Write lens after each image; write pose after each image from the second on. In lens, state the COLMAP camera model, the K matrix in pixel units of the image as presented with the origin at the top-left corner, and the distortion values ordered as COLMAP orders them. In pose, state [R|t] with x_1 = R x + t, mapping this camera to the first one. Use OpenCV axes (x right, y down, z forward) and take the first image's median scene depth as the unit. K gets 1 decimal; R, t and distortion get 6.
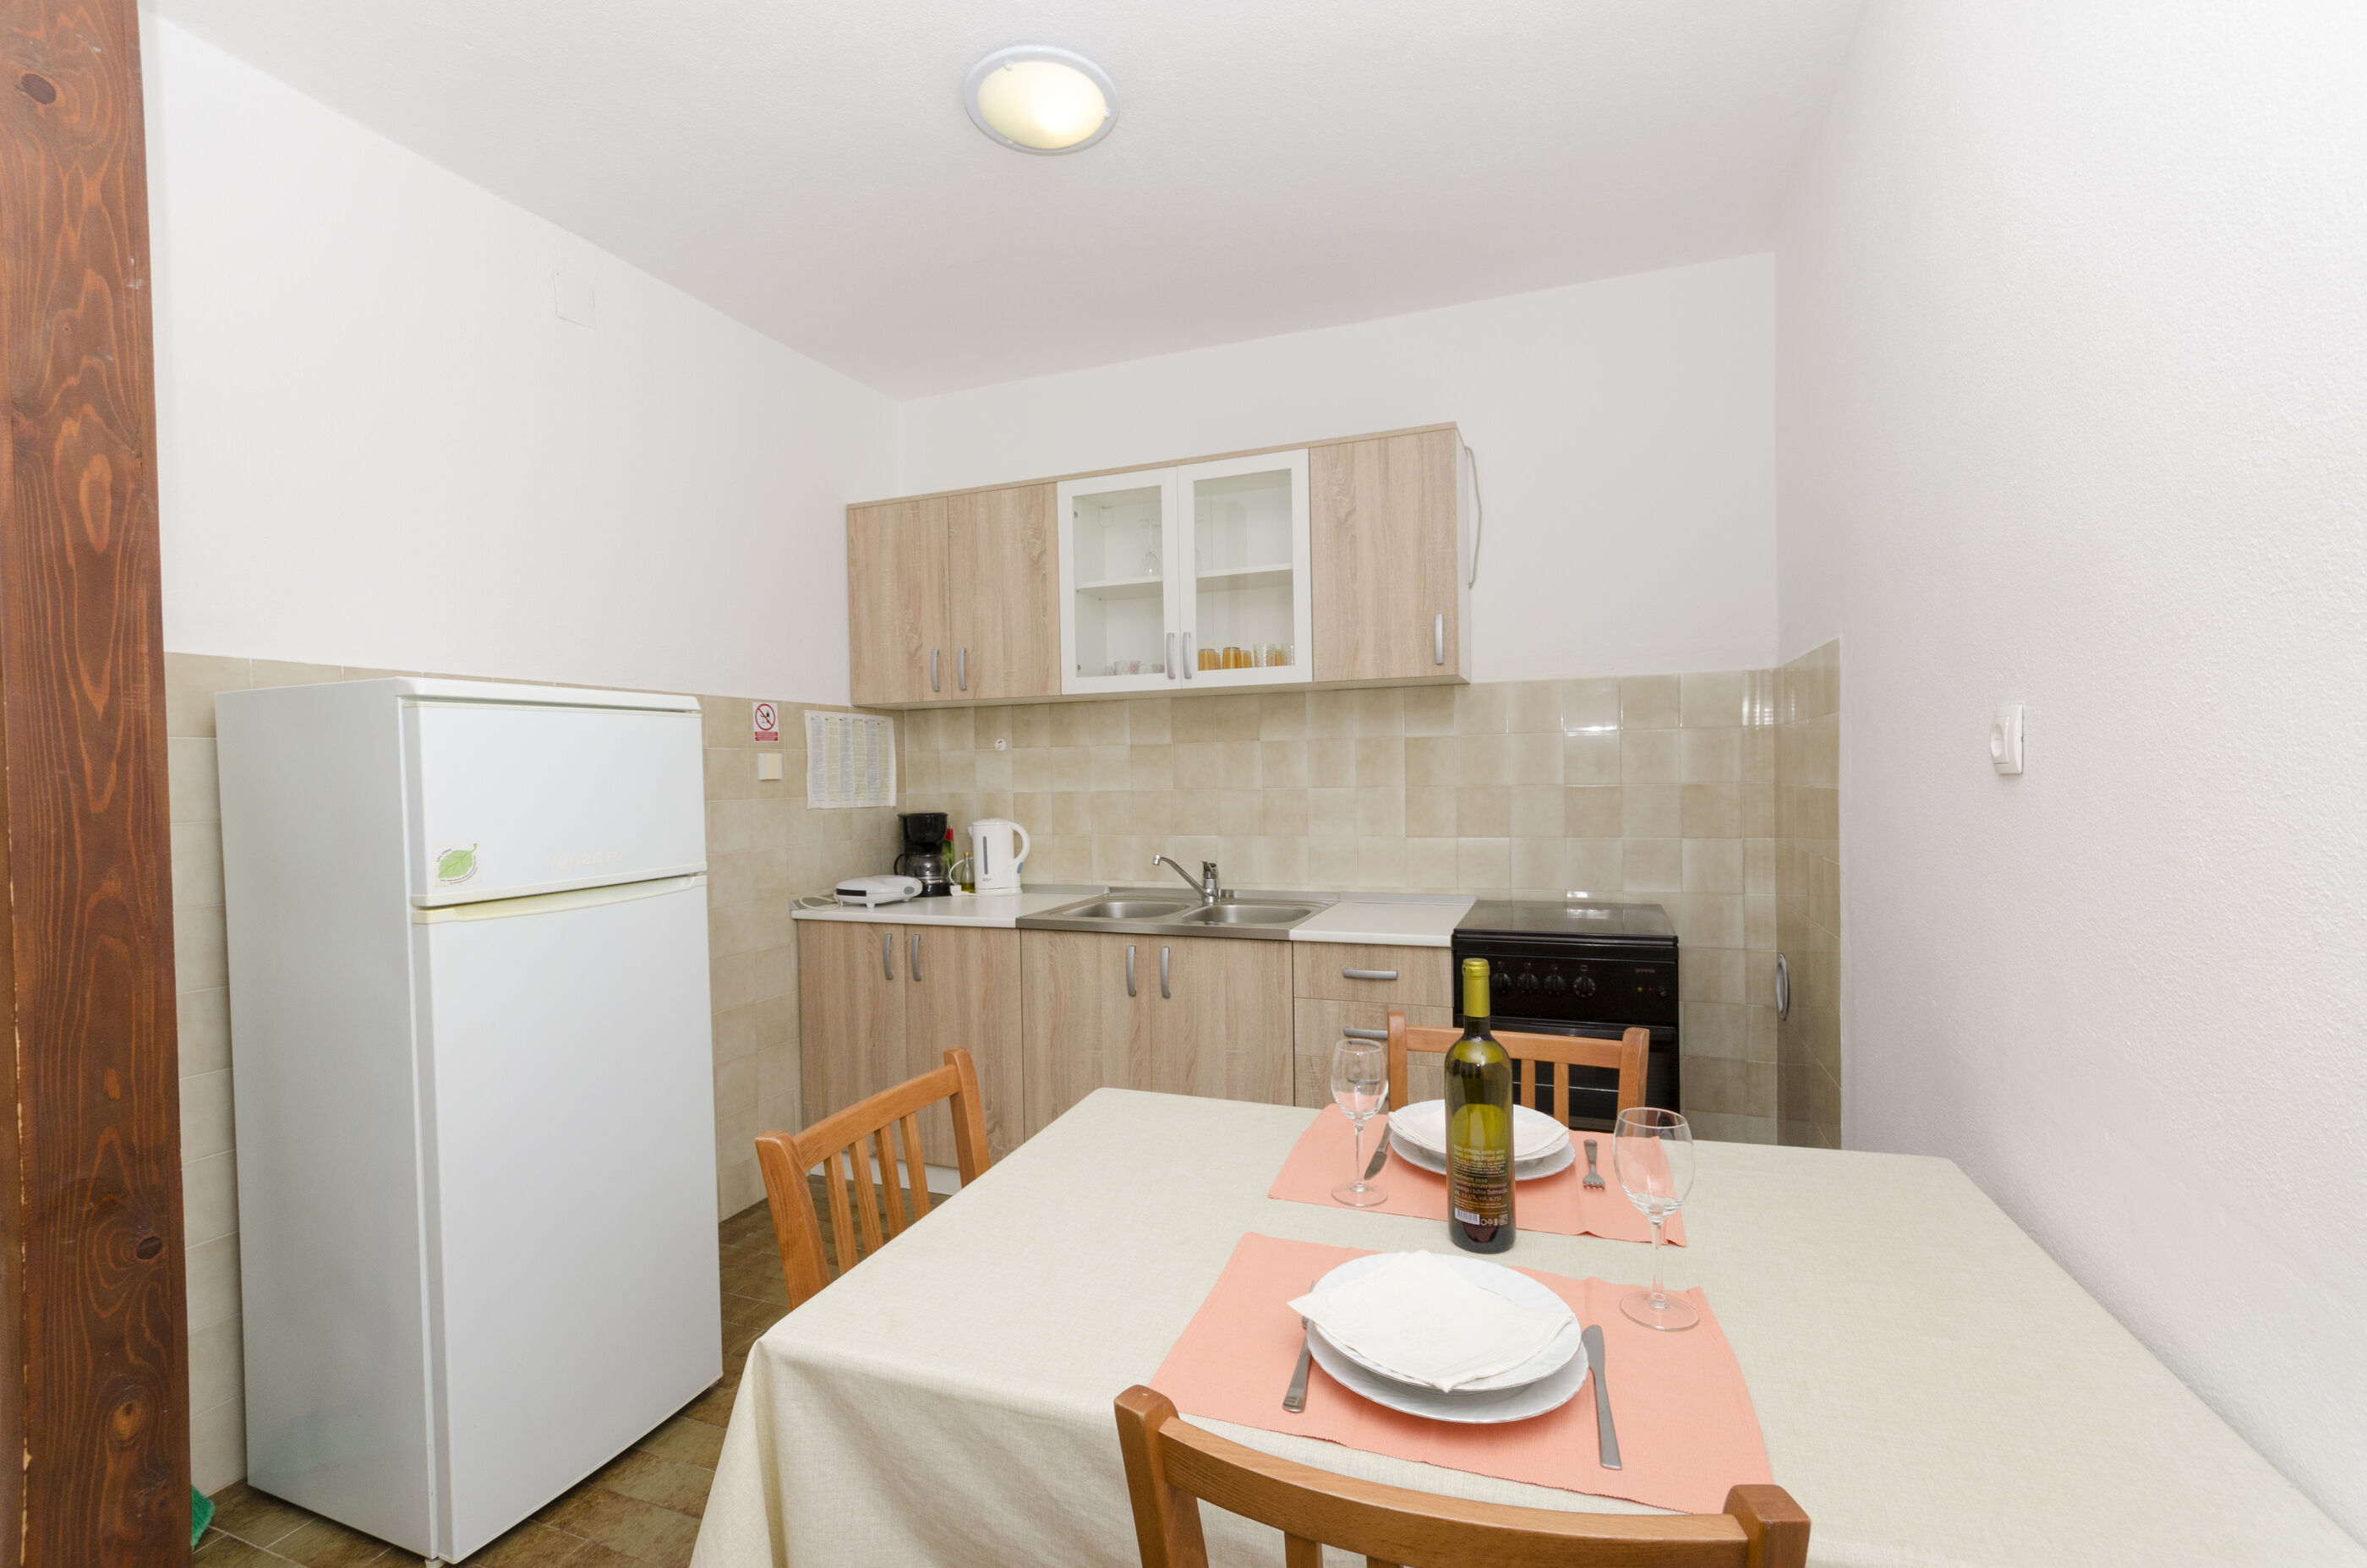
lens RADIAL K [[1034.0, 0, 1183.9], [0, 1034.0, 791.6], [0, 0, 1]] dist [0.002595, 0.000712]
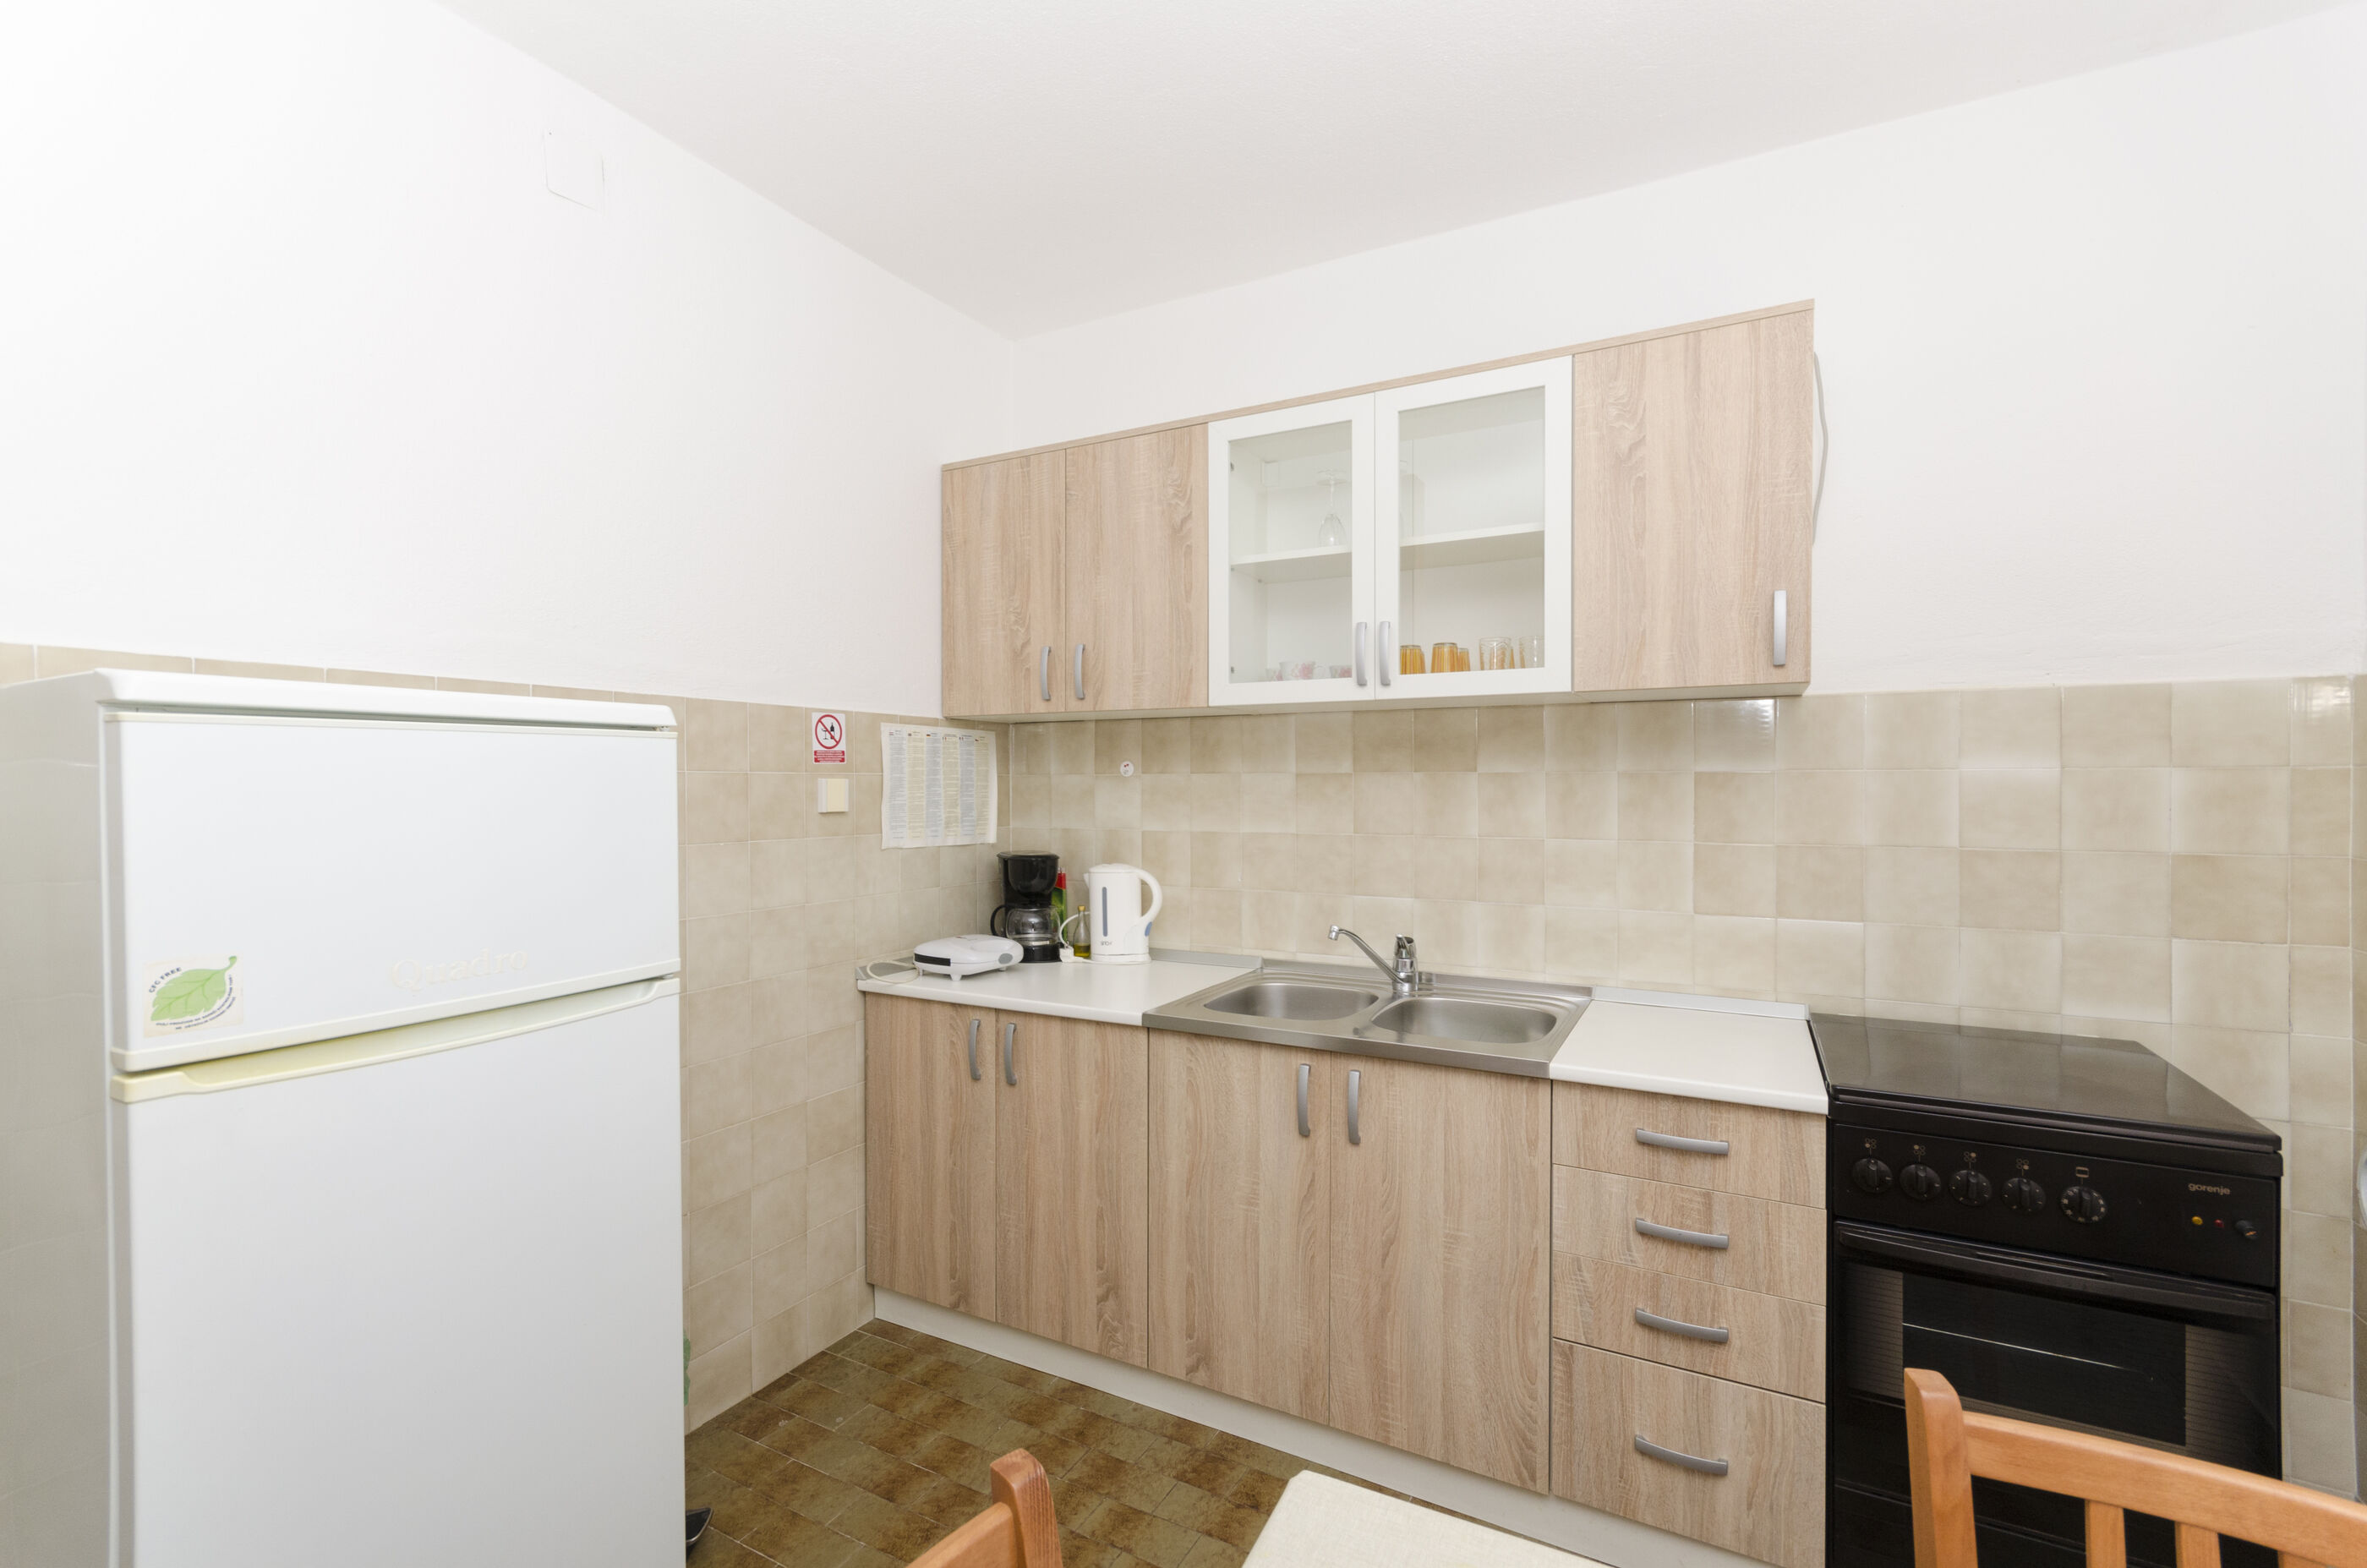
lens RADIAL K [[1034.0, 0, 1183.9], [0, 1034.0, 791.6], [0, 0, 1]] dist [0.002595, 0.000712]
pose [[0.992529, 0.018696, -0.120564, -0.044707], [-0.019828, 0.999770, -0.008198, -0.025484], [0.120383, 0.010528, 0.992672, 0.256767]]
